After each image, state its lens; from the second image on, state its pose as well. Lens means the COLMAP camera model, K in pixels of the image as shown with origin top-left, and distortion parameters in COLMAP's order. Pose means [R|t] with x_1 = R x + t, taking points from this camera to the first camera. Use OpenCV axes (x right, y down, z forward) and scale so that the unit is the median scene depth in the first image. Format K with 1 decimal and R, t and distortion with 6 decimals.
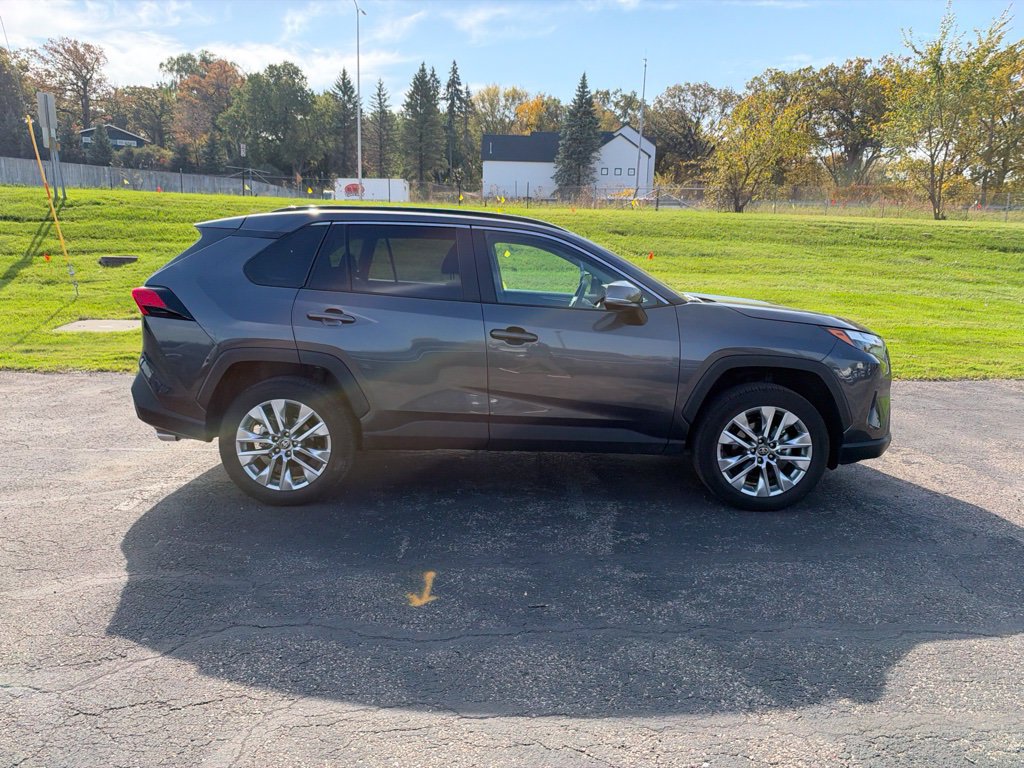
lens RADIAL K [[739.9, 0, 515.2], [0, 739.9, 381.2], [0, 0, 1]] dist [-0.004193, -0.008602]
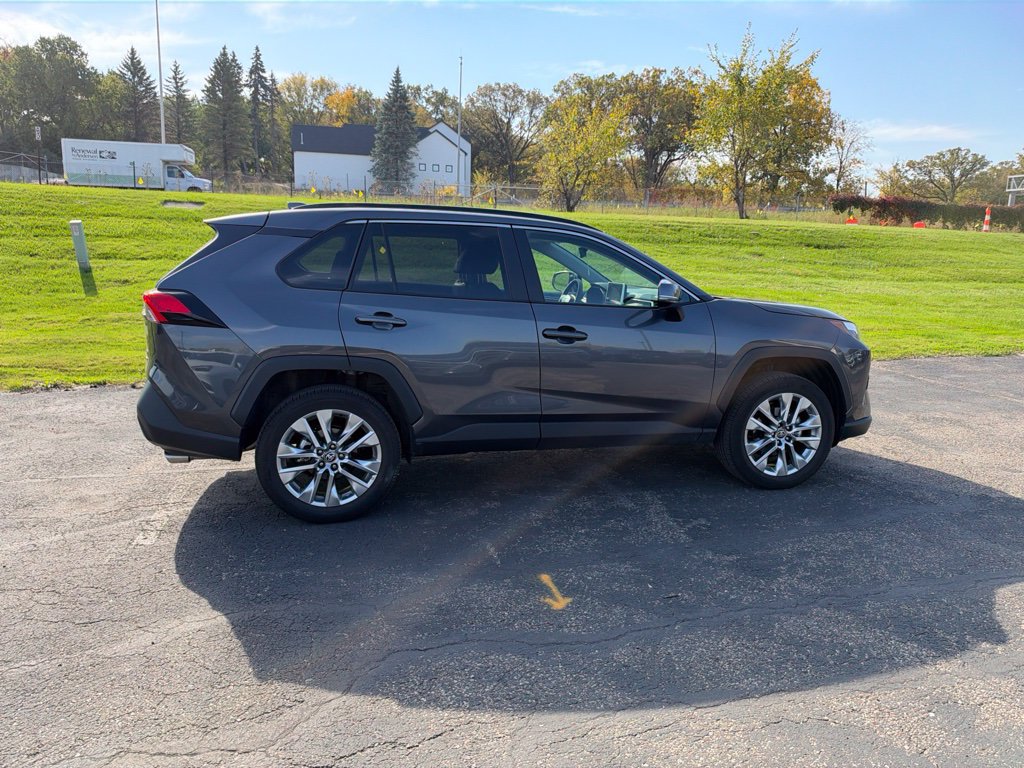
lens RADIAL K [[739.9, 0, 515.2], [0, 739.9, 381.2], [0, 0, 1]] dist [-0.004193, -0.008602]
pose [[0.968976, -0.042389, 0.243492, -0.037863], [0.041081, 0.999101, 0.010449, -0.001369], [-0.243716, -0.000122, 0.969847, 0.004577]]
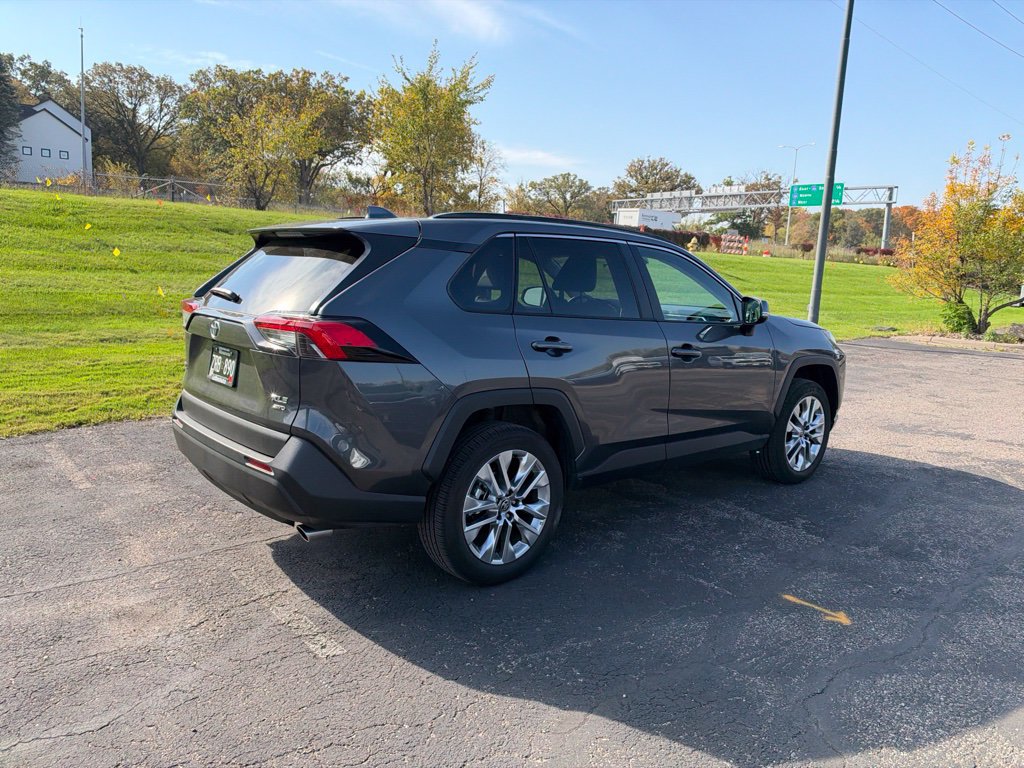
lens RADIAL K [[736.0, 0, 515.0], [0, 736.0, 379.7], [0, 0, 1]] dist [0.037254, -0.079100]
pose [[0.752069, -0.090617, 0.652825, -0.100419], [0.091421, 0.995271, 0.032831, -0.009572], [-0.652713, 0.034991, 0.756797, 0.046562]]
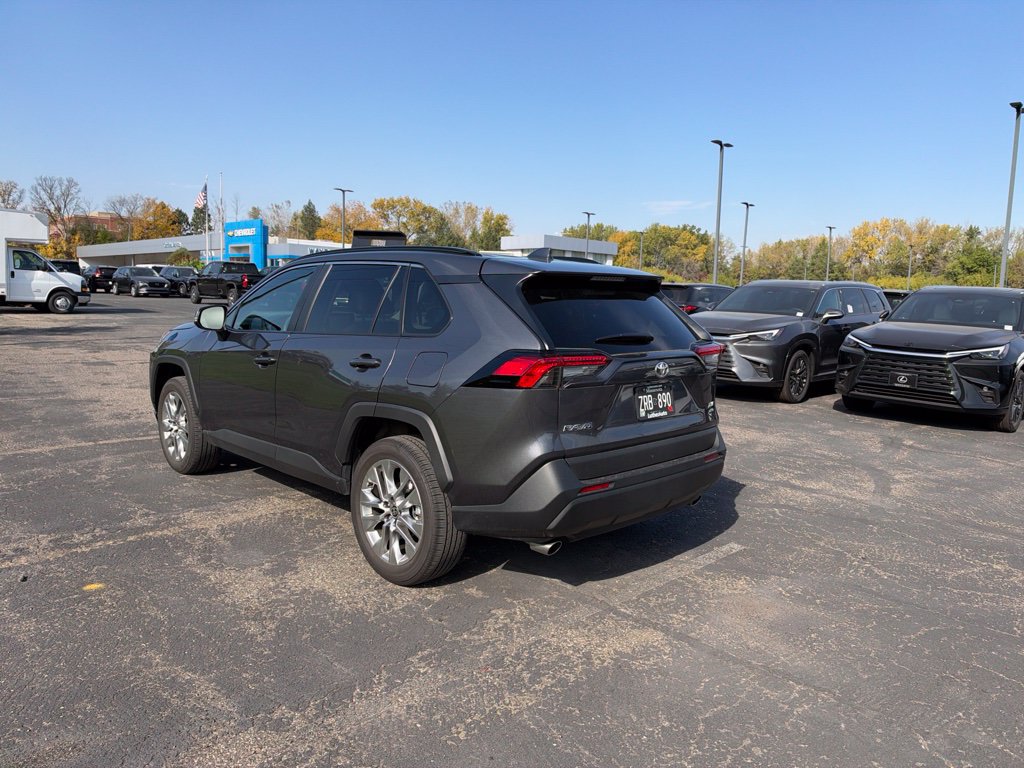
lens RADIAL K [[742.7, 0, 515.4], [0, 742.7, 386.0], [0, 0, 1]] dist [0.000057, -0.012934]
pose [[-0.710550, -0.131558, 0.691239, -0.124242], [0.079391, 0.961105, 0.264528, -0.043476], [-0.699154, 0.242838, -0.672468, 0.230045]]
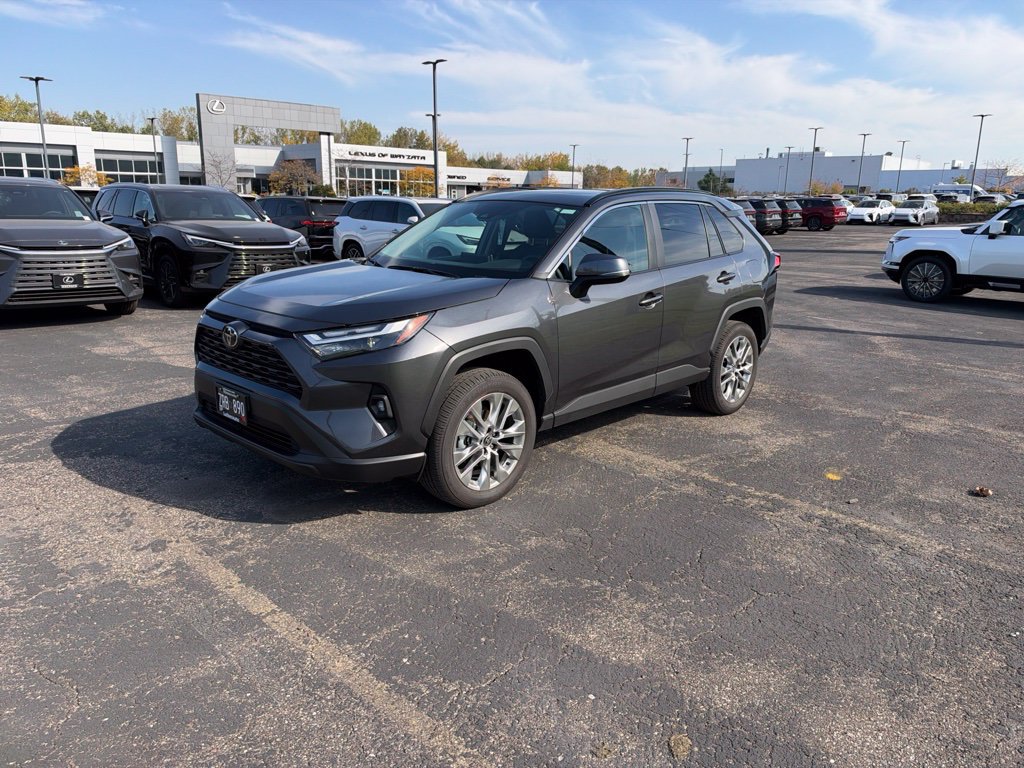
lens RADIAL K [[742.7, 0, 515.4], [0, 742.7, 386.0], [0, 0, 1]] dist [0.000057, -0.012934]
pose [[-0.680732, 0.143577, -0.718325, 0.118378], [-0.163398, 0.926136, 0.339962, -0.044333], [0.714077, 0.348796, -0.606989, 0.242678]]
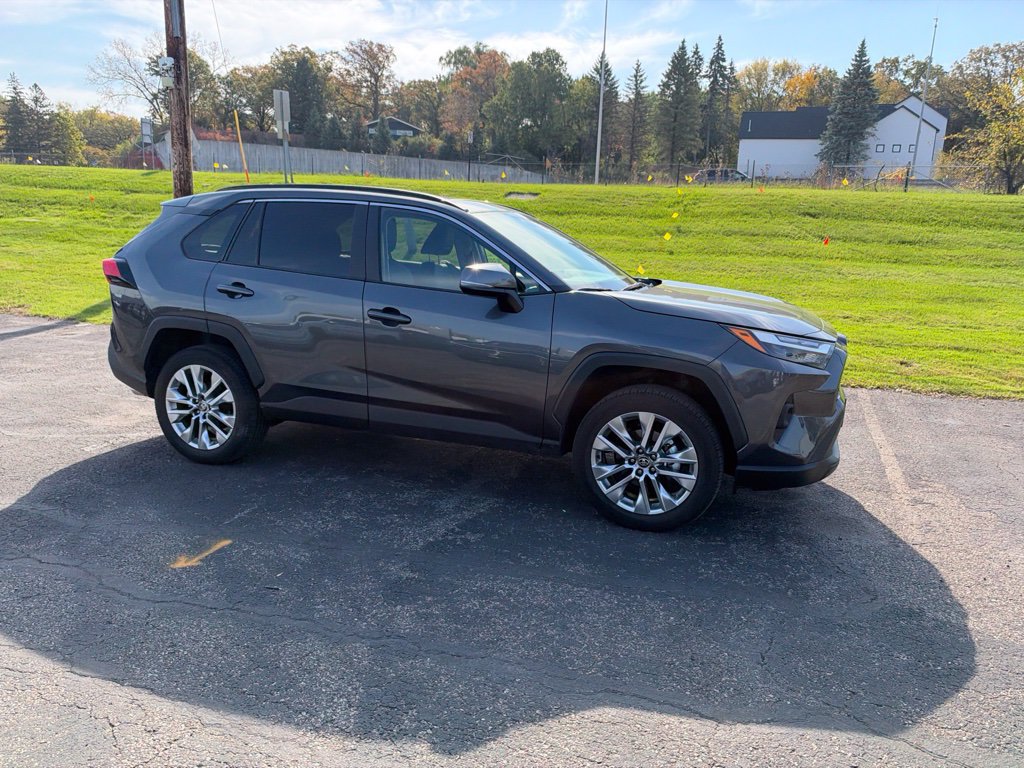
lens RADIAL K [[740.5, 0, 515.4], [0, 740.5, 390.3], [0, 0, 1]] dist [-0.002160, -0.011609]
pose [[0.942537, 0.080861, -0.324170, 0.057648], [-0.070425, 0.996554, 0.043817, -0.002272], [0.326596, -0.018469, 0.944983, 0.015455]]
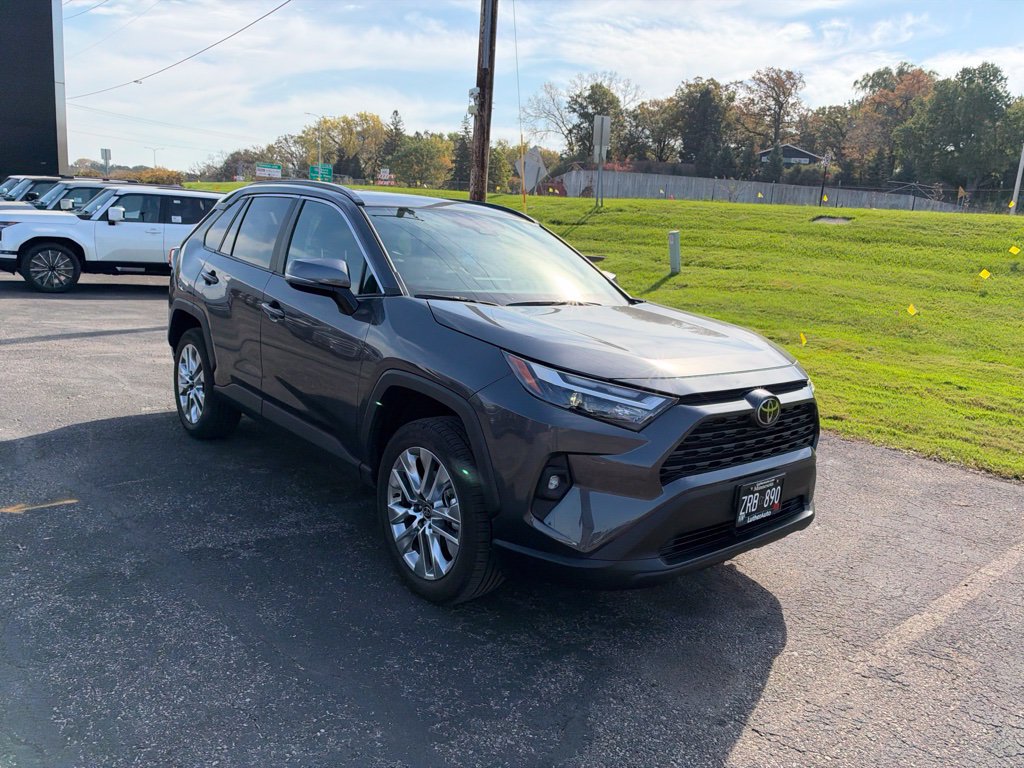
lens RADIAL K [[740.5, 0, 514.6], [0, 740.5, 385.0], [0, 0, 1]] dist [-0.004560, -0.006913]
pose [[0.658035, 0.176803, -0.731936, 0.108733], [-0.189694, 0.979616, 0.066090, -0.010651], [0.728702, 0.095354, 0.678160, 0.070399]]
